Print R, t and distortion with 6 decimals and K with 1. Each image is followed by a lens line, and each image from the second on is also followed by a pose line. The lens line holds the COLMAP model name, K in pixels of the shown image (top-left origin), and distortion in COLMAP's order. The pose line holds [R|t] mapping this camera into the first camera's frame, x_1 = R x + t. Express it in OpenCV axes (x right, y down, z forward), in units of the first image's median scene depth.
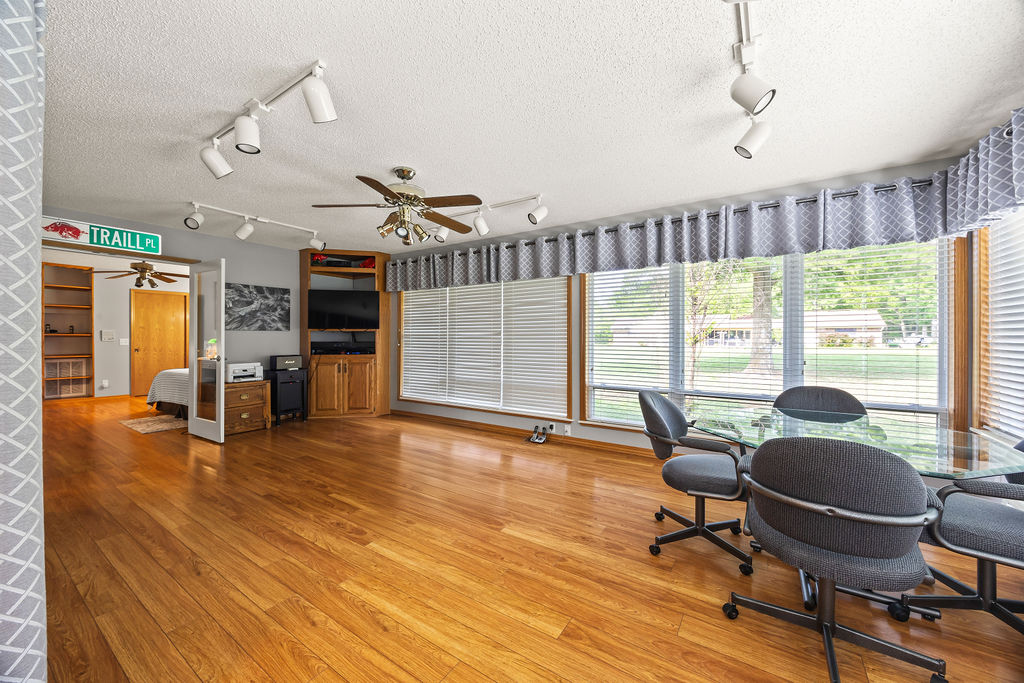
lens RADIAL K [[387.9, 0, 505.4], [0, 387.9, 340.3], [0, 0, 1]] dist [-0.005186, 0.000766]
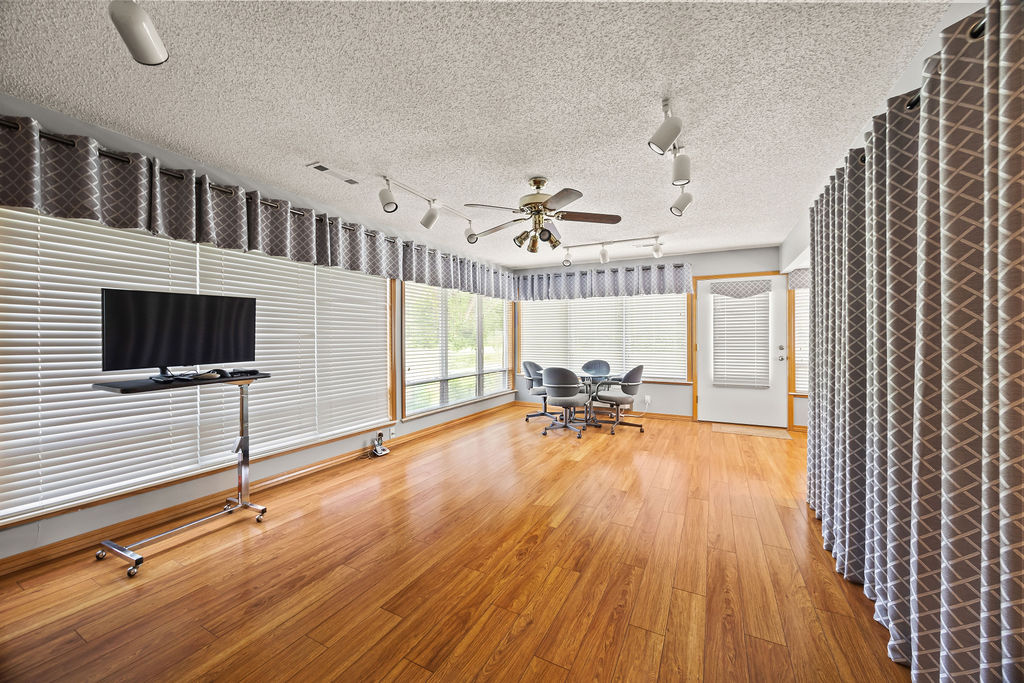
lens RADIAL K [[387.9, 0, 515.1], [0, 387.9, 343.7], [0, 0, 1]] dist [-0.005186, 0.000766]
pose [[-0.126420, -0.009194, 0.991934, -1.066639], [0.005255, 0.999937, 0.009938, -0.008445], [-0.991963, 0.006469, -0.126364, 0.993006]]
